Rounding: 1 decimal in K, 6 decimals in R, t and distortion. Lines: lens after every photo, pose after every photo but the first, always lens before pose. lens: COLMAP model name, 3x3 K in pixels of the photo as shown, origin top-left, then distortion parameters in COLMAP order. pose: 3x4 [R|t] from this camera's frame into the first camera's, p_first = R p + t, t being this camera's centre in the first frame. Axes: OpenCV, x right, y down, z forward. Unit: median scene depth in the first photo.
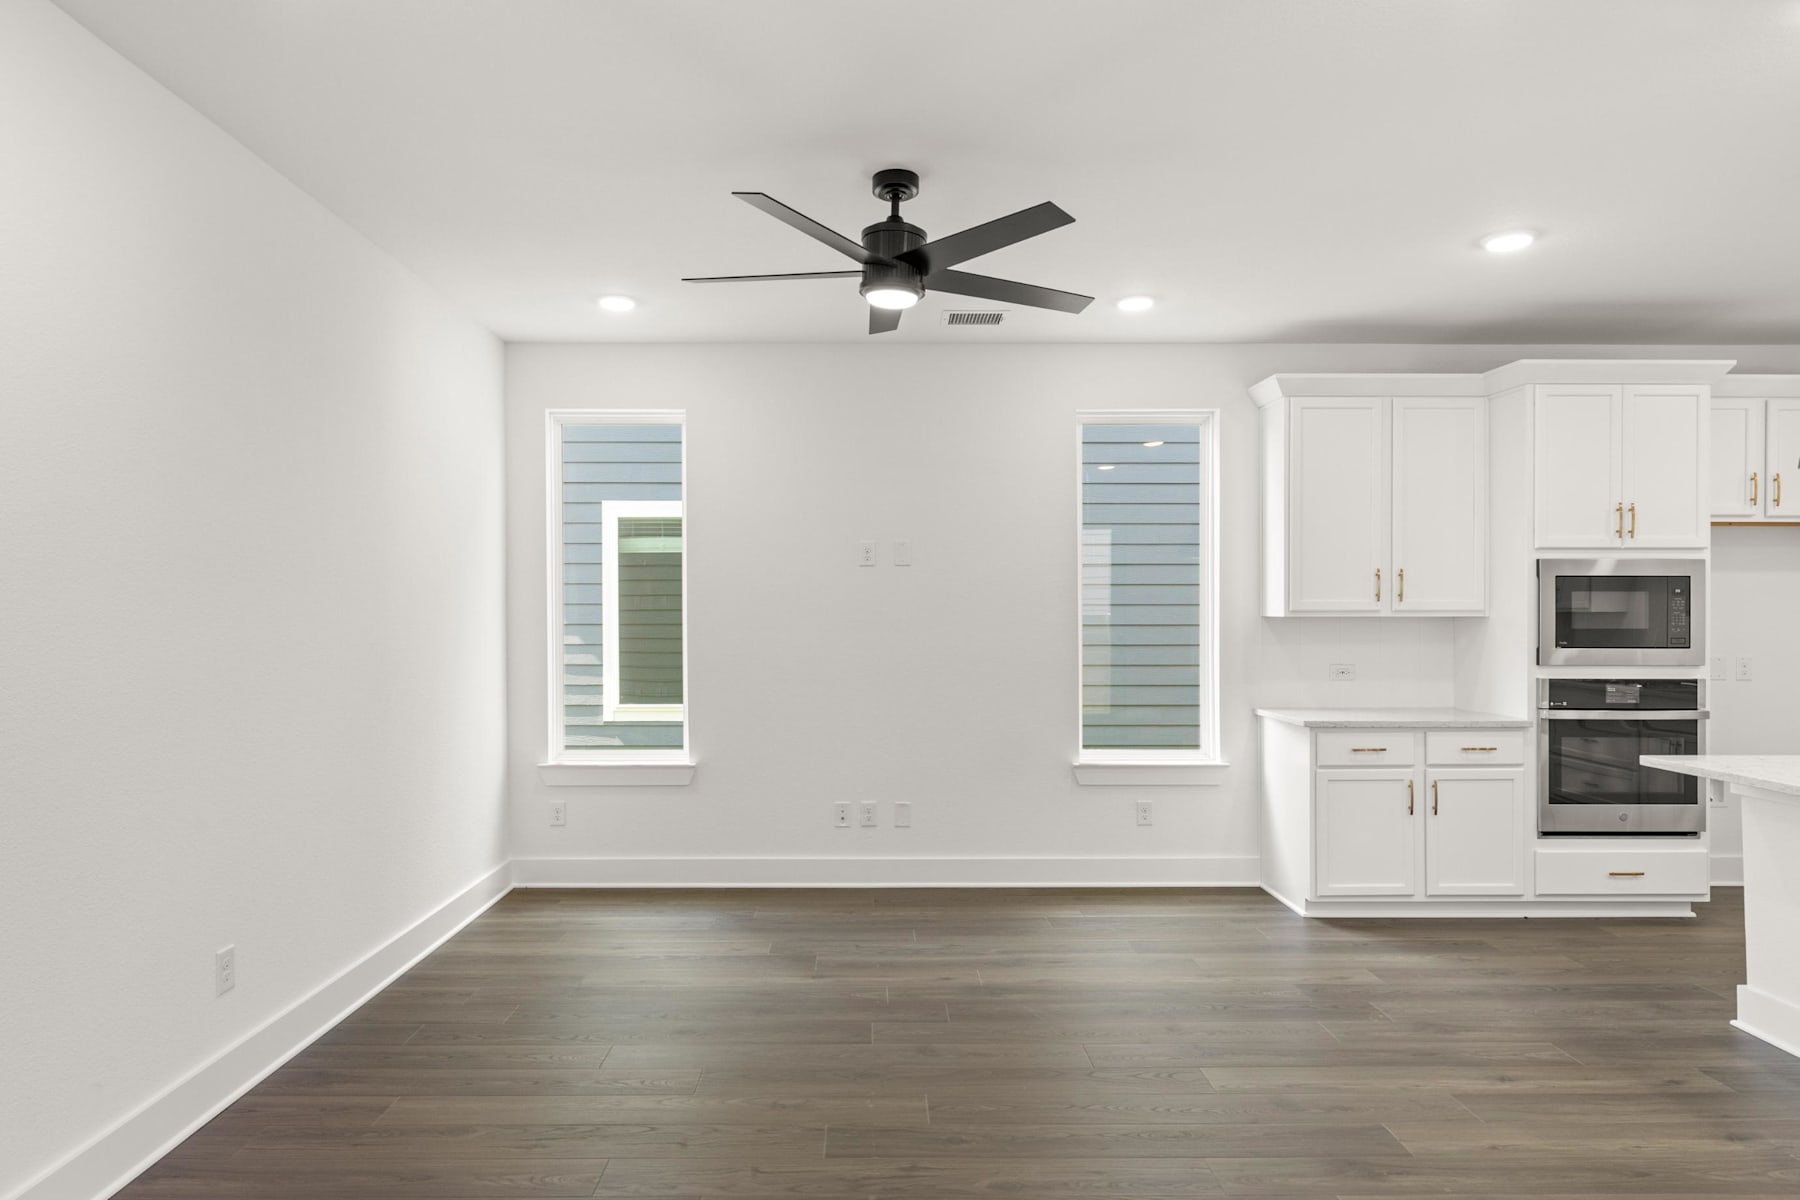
lens RADIAL K [[1050.8, 0, 892.7], [0, 1050.8, 612.2], [0, 0, 1]] dist [0.000144, -0.001456]
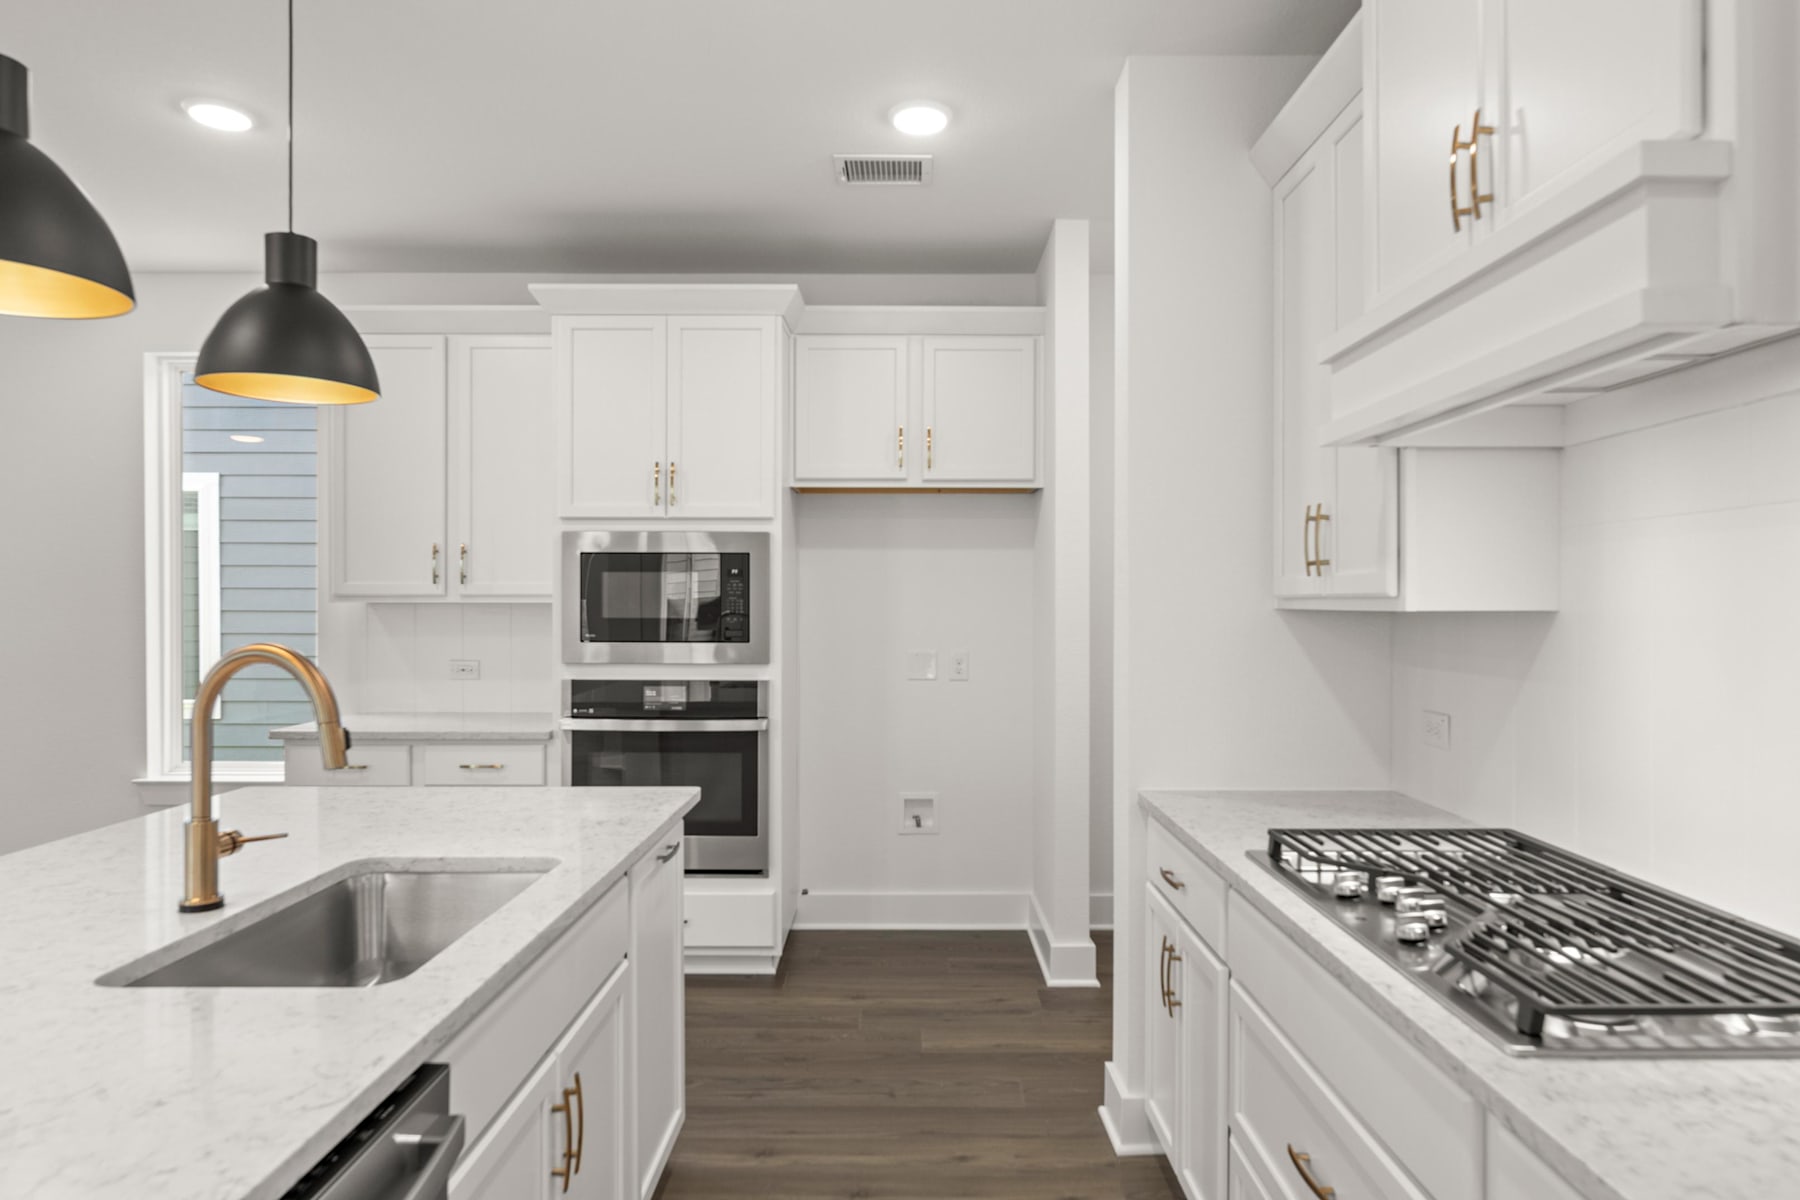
lens RADIAL K [[1106.1, 0, 904.6], [0, 1106.1, 598.6], [0, 0, 1]] dist [-0.003986, -0.000950]
pose [[0.999999, 0.001602, 0.000577, 0.877731], [-0.001604, 0.999995, 0.002893, -0.002244], [-0.000573, -0.002894, 0.999996, 0.149263]]
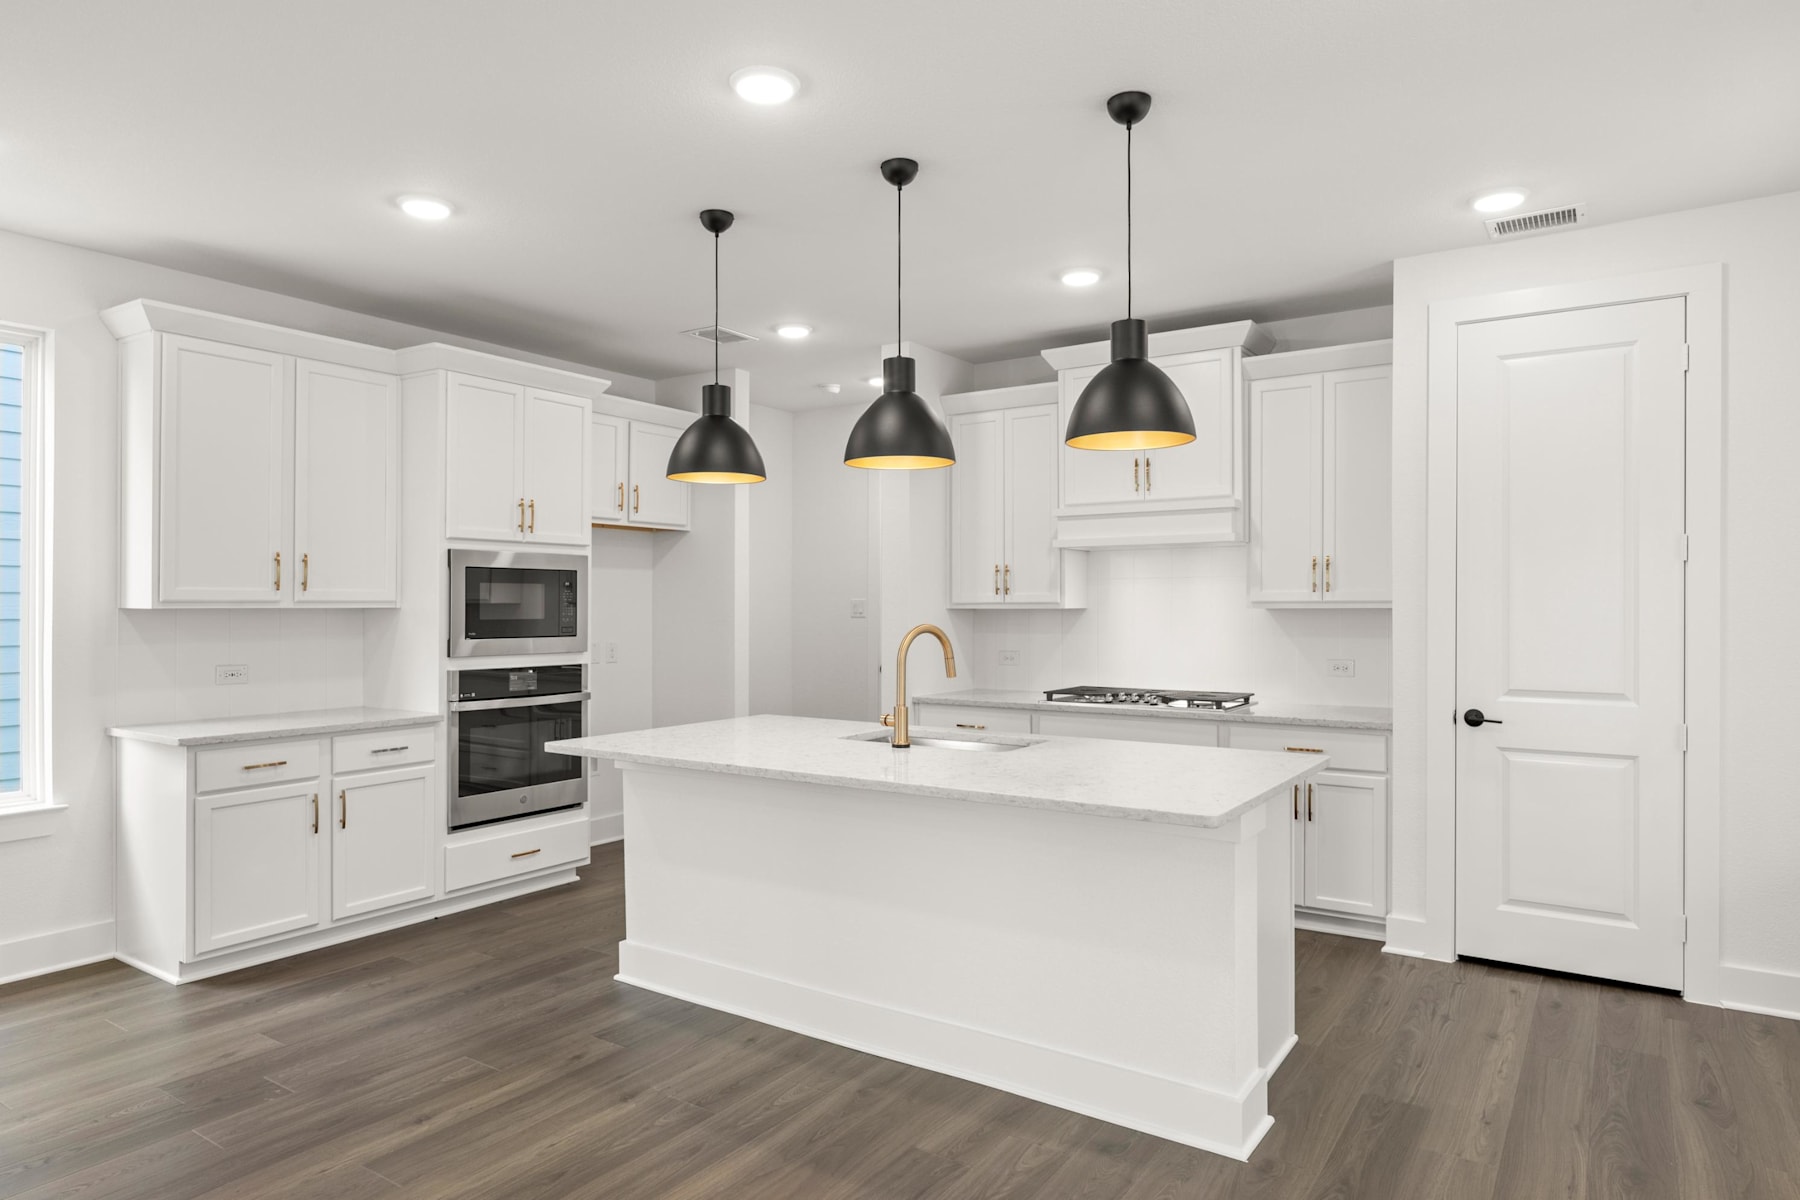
lens RADIAL K [[1050.8, 0, 896.9], [0, 1050.8, 597.8], [0, 0, 1]] dist [0.000144, -0.001456]
pose [[0.569288, 0.005920, 0.822117, 0.046080], [-0.001756, 0.999981, -0.005984, 0.000061], [-0.822136, 0.001963, 0.569287, 0.098495]]
